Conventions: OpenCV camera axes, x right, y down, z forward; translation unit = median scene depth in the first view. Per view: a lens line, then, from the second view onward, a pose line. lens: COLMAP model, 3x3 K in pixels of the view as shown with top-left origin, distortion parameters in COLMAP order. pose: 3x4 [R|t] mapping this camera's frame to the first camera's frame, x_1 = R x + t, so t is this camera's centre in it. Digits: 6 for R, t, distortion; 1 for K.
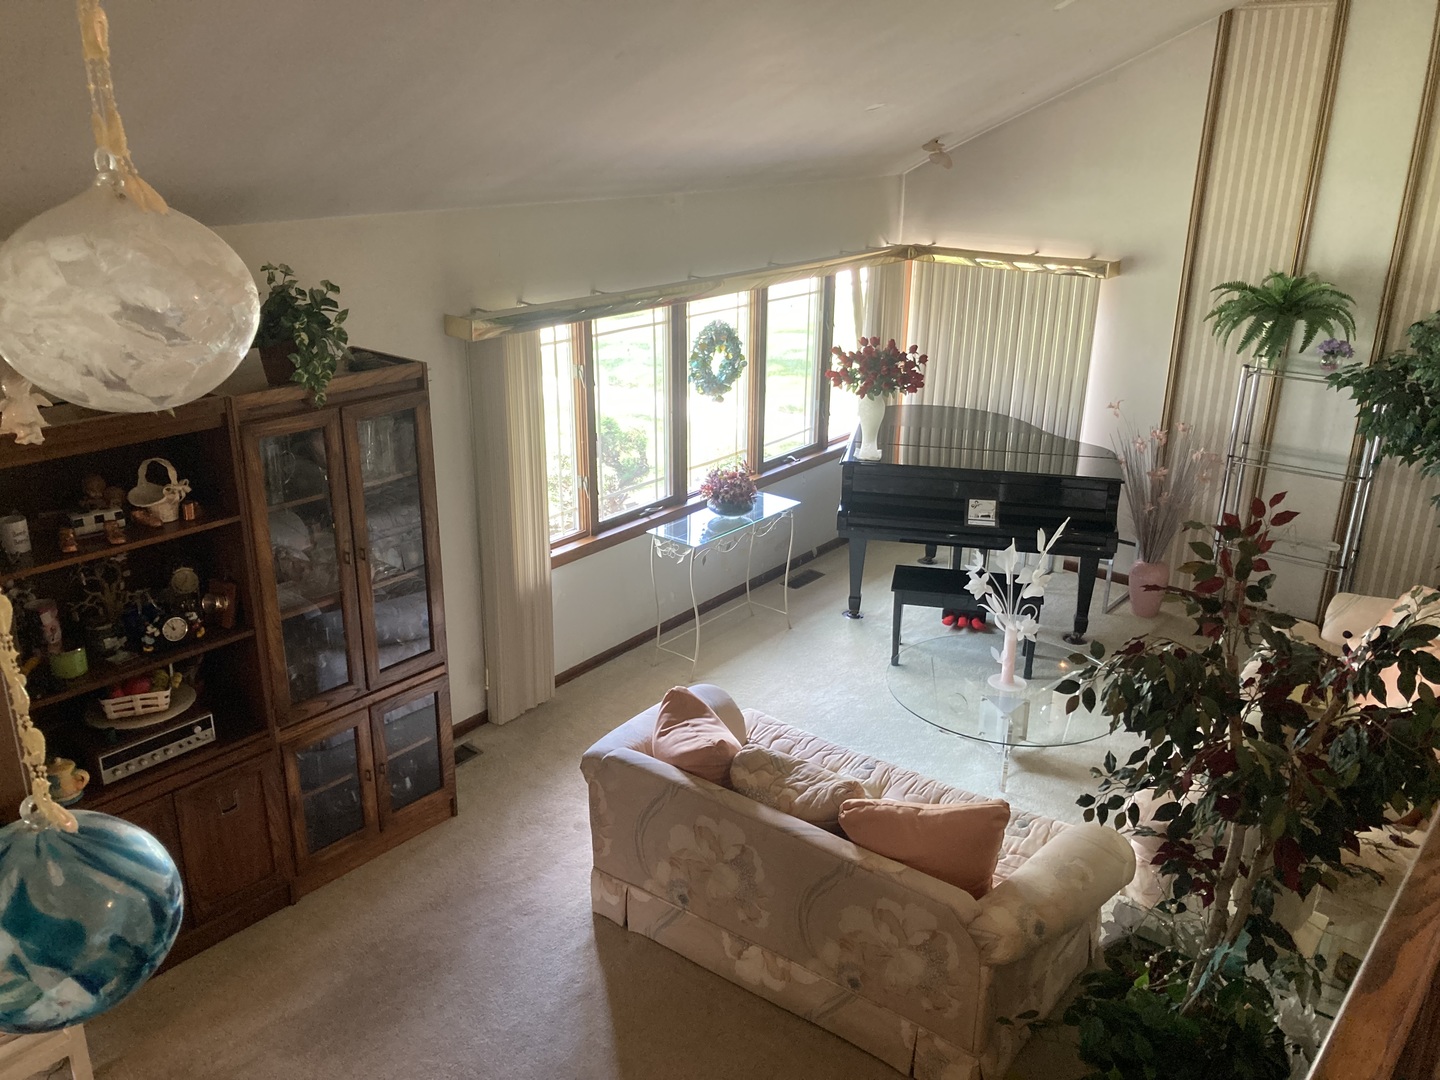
lens RADIAL K [[1191.2, 0, 715.6], [0, 1191.2, 549.5], [0, 0, 1]] dist [0.004222, 0.004558]
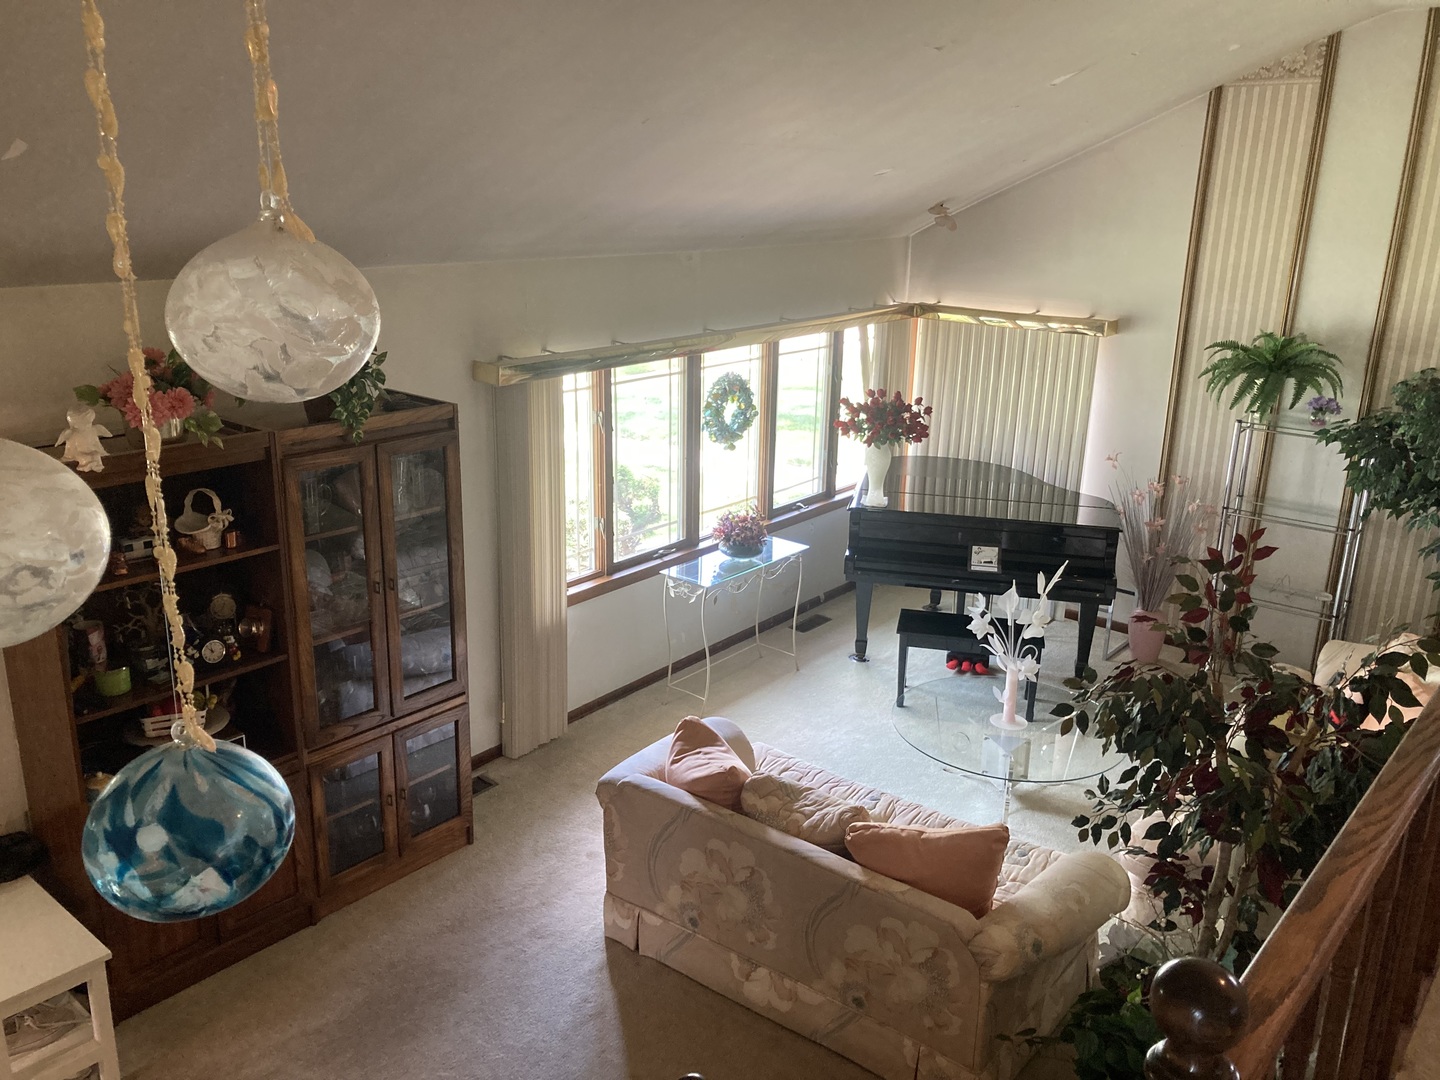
lens RADIAL K [[1197.2, 0, 720.3], [0, 1197.2, 542.7], [0, 0, 1]] dist [0.004988, -0.007826]
pose [[0.999925, 0.012261, -0.000640, -0.006857], [-0.012278, 0.998411, -0.054999, 0.020375], [-0.000036, 0.055003, 0.998486, -0.050099]]
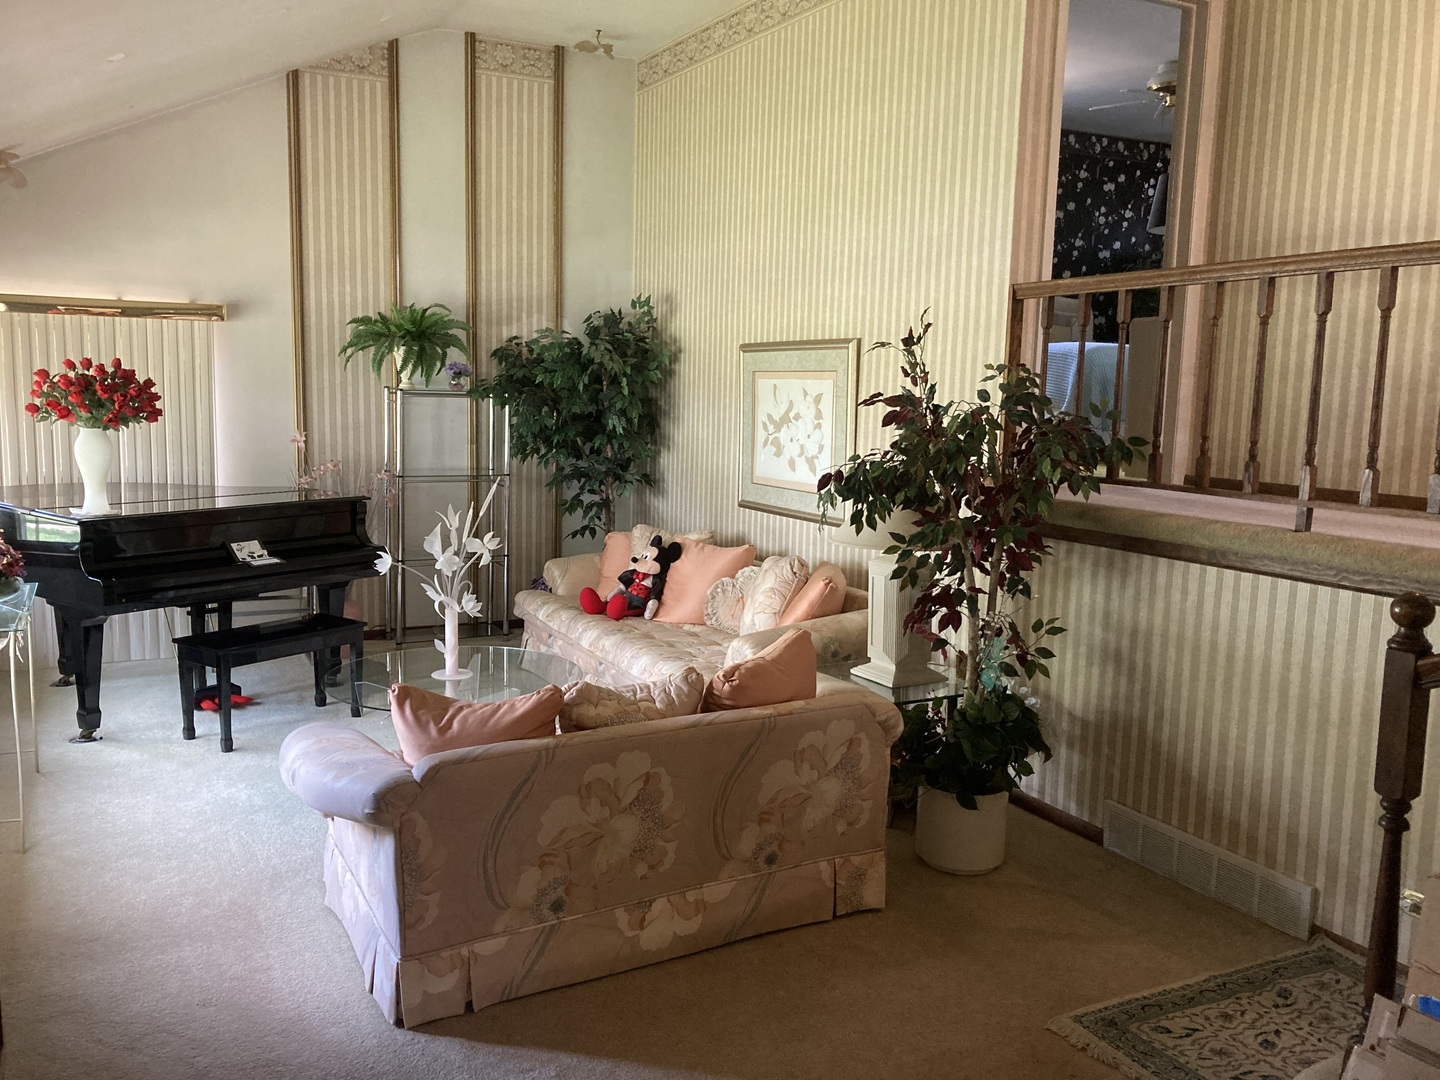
lens RADIAL K [[1197.2, 0, 720.3], [0, 1197.2, 542.7], [0, 0, 1]] dist [0.004988, -0.007826]
pose [[0.381236, -0.119320, 0.916746, -0.624798], [0.302864, 0.953032, -0.001906, 0.093519], [-0.873460, 0.278376, 0.399467, 0.487617]]
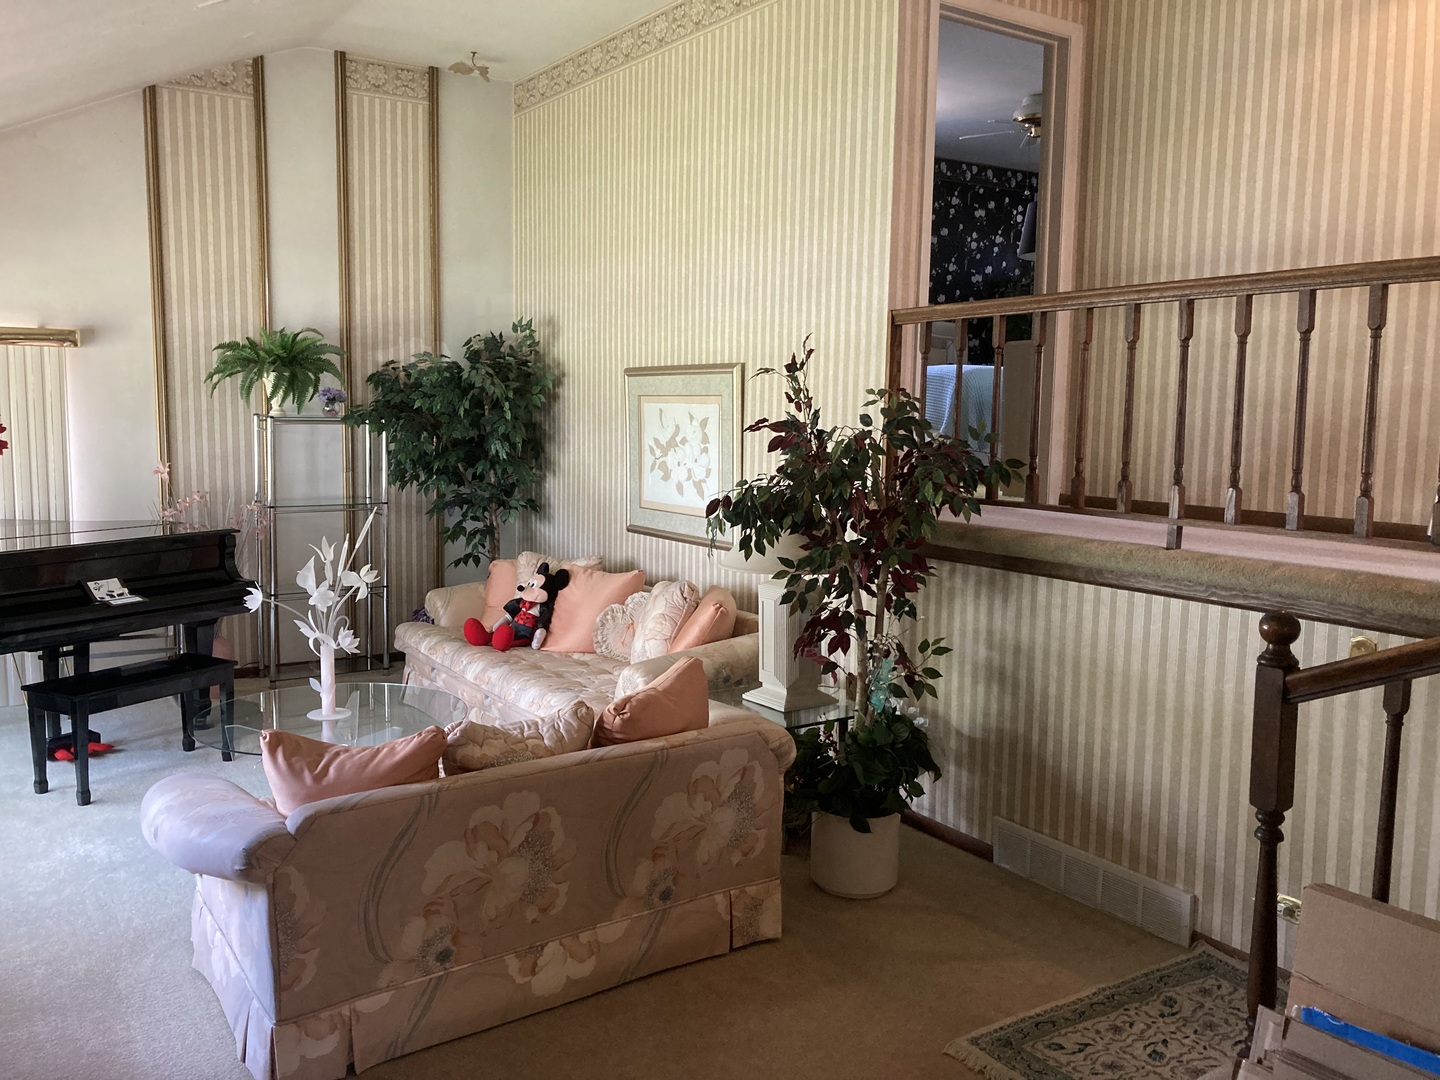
lens RADIAL K [[1194.2, 0, 733.1], [0, 1194.2, 537.2], [0, 0, 1]] dist [0.003038, -0.002071]
pose [[0.281276, -0.107024, 0.953640, -0.613368], [0.322058, 0.946653, 0.011249, 0.087316], [-0.903971, 0.303963, 0.300738, 0.489484]]
